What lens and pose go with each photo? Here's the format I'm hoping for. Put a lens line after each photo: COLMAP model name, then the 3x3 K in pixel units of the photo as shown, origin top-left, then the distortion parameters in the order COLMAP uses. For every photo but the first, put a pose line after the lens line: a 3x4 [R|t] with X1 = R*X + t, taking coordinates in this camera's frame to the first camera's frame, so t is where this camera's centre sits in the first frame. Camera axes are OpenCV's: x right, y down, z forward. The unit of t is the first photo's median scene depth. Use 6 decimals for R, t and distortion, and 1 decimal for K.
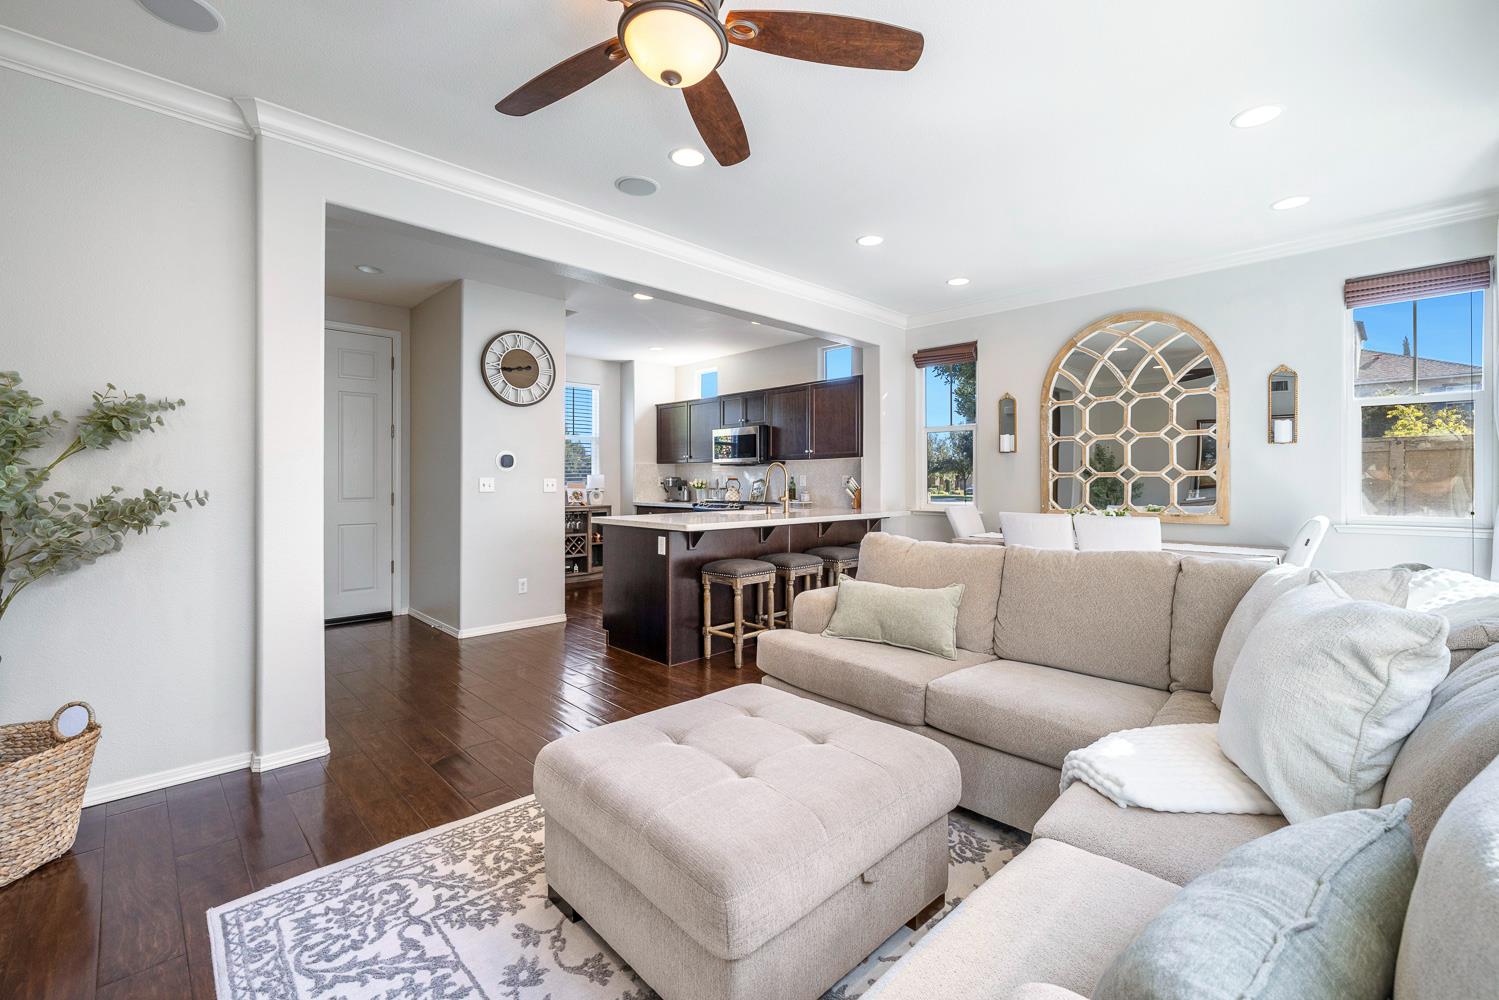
lens RADIAL K [[635.8, 0, 750.2], [0, 635.8, 475.9], [0, 0, 1]] dist [0.001325, 0.000280]
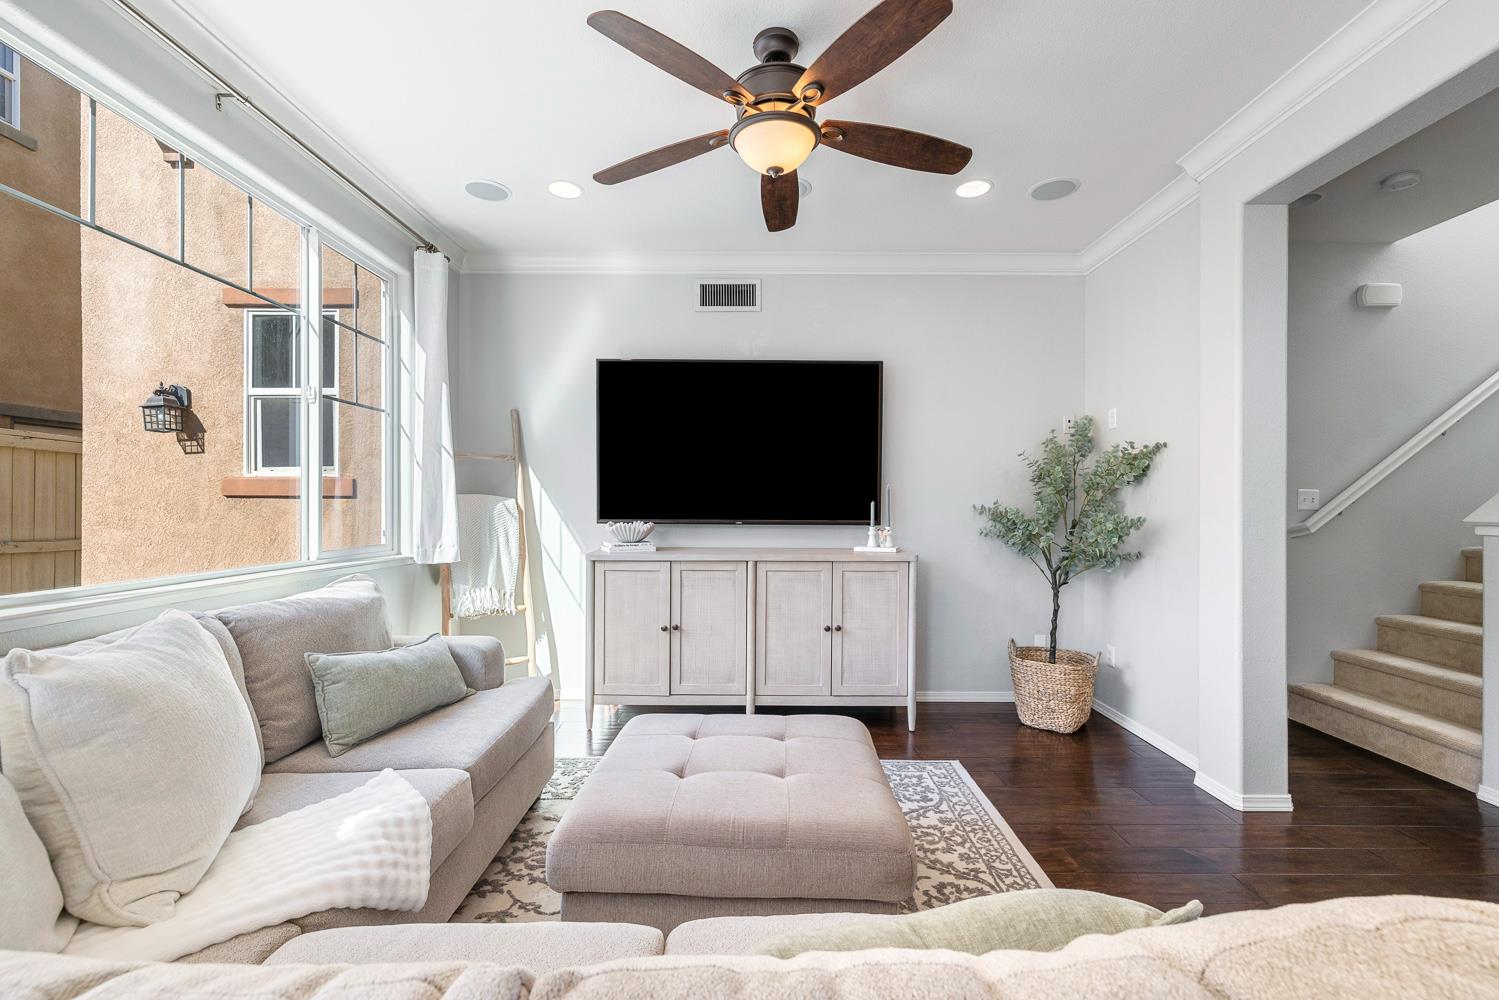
lens RADIAL K [[634.8, 0, 753.0], [0, 634.8, 505.0], [0, 0, 1]] dist [0.000006, 0.000061]
pose [[-0.702998, -0.001579, -0.711190, 0.256747], [0.003102, 0.999981, -0.005286, 0.001195], [0.711185, -0.005922, -0.702980, 0.620686]]
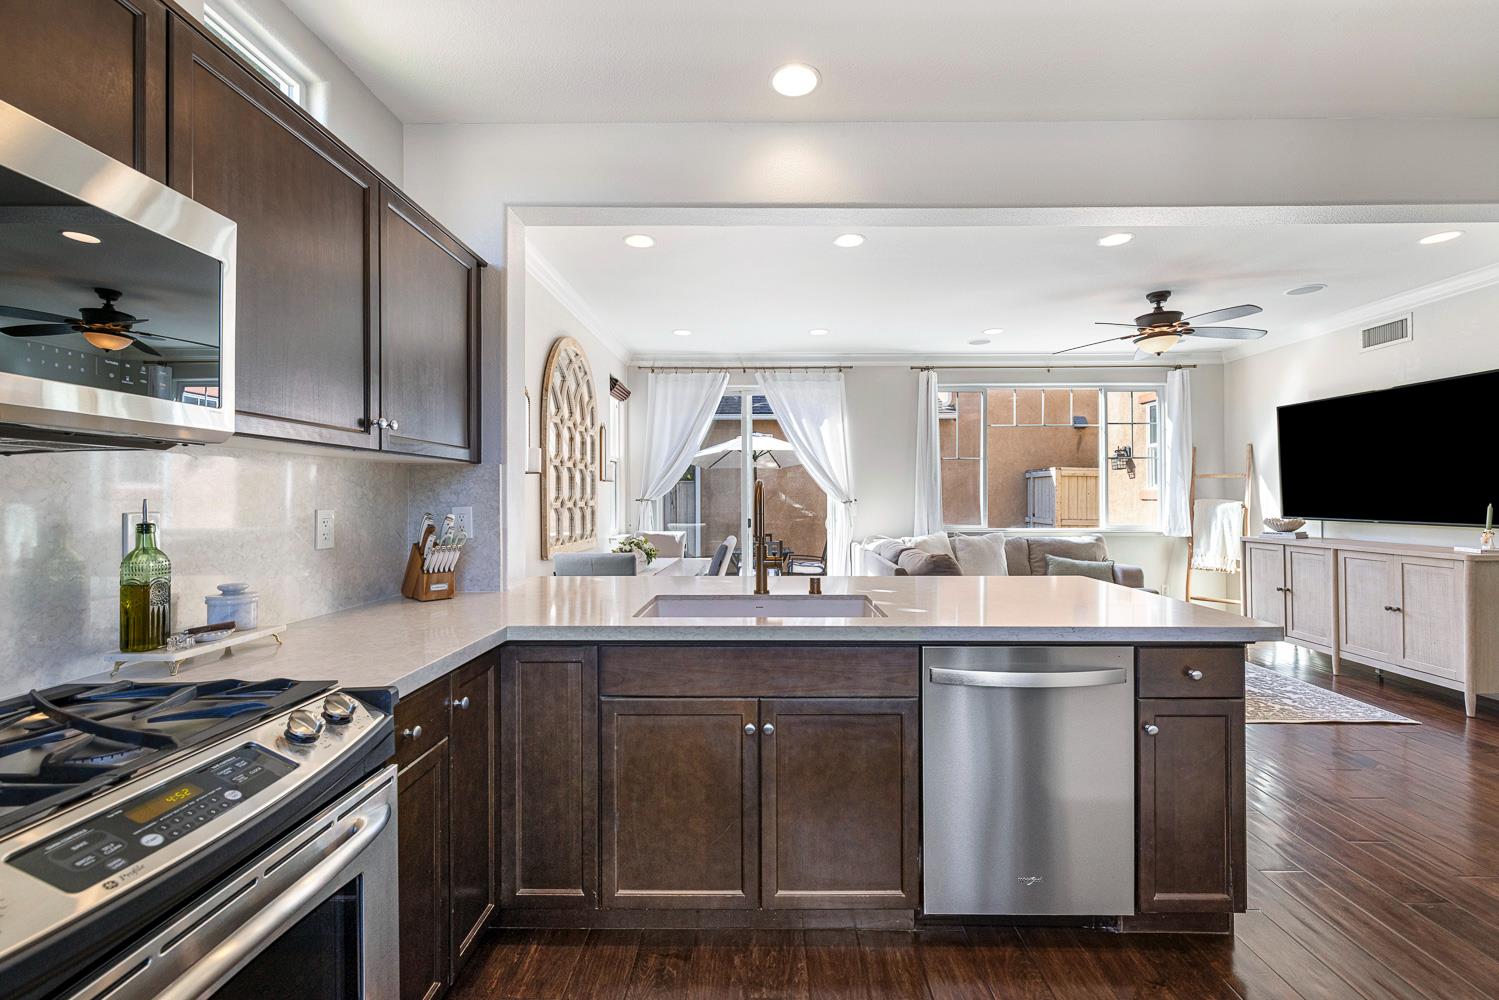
lens RADIAL K [[632.9, 0, 759.2], [0, 632.9, 496.9], [0, 0, 1]] dist [0.002649, 0.000574]
pose [[-0.708074, 0.002868, 0.706132, -0.270636], [-0.003734, 0.999963, -0.007806, -0.007278], [-0.706128, -0.008164, -0.708037, 1.354842]]
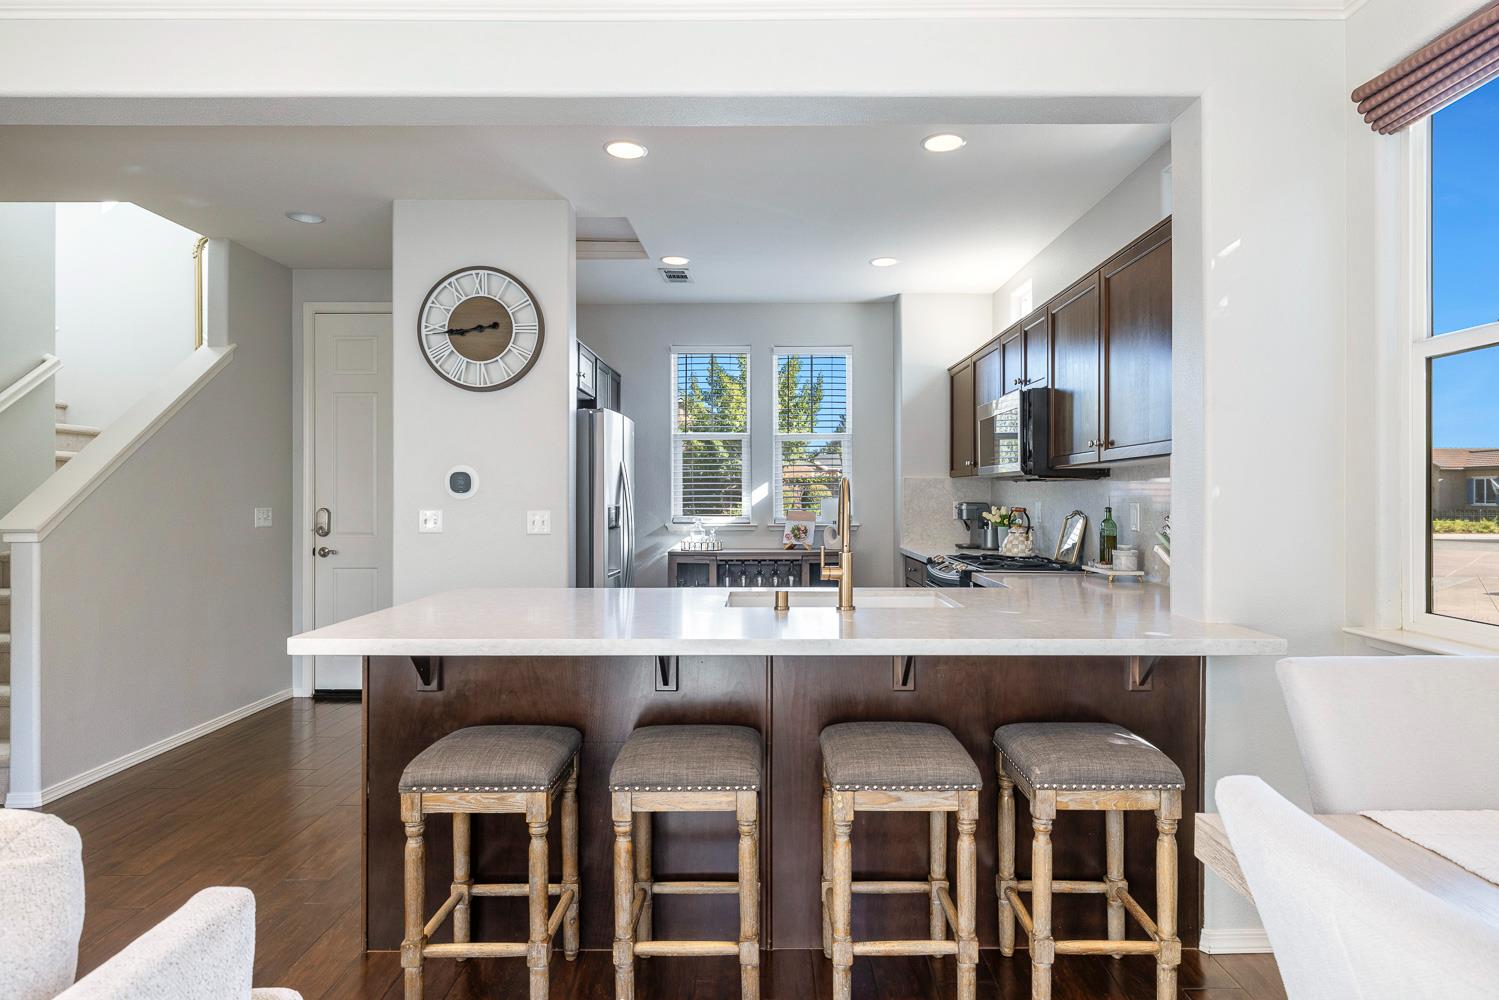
lens RADIAL K [[818.1, 0, 763.9], [0, 818.1, 495.9], [0, 0, 1]] dist [0.002473, 0.000893]
pose [[0.714037, 0.000982, -0.700107, 0.372403], [0.004793, 0.999969, 0.006291, -0.013737], [0.700091, -0.007848, 0.714010, 0.632923]]
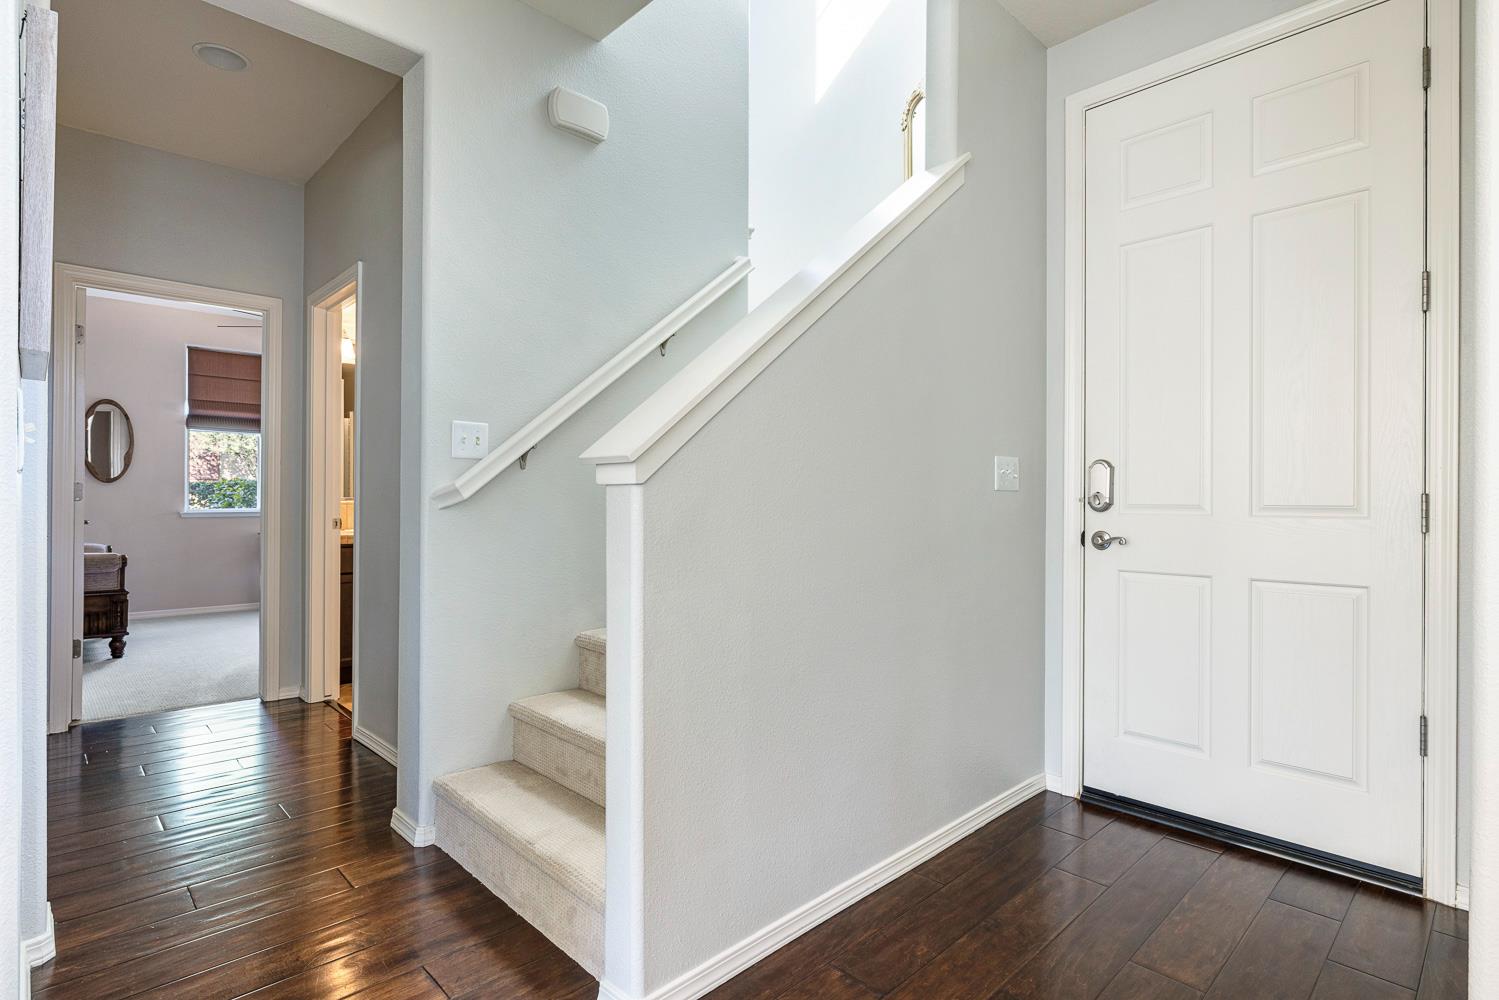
lens RADIAL K [[755.8, 0, 749.5], [0, 755.8, 500.0], [0, 0, 1]] dist [-0.000938, -0.000053]
pose [[-0.008044, 0.001888, -0.999966, -0.215943], [0.004847, 0.999987, 0.001849, 0.030556], [0.999956, -0.004832, -0.008053, 0.741253]]
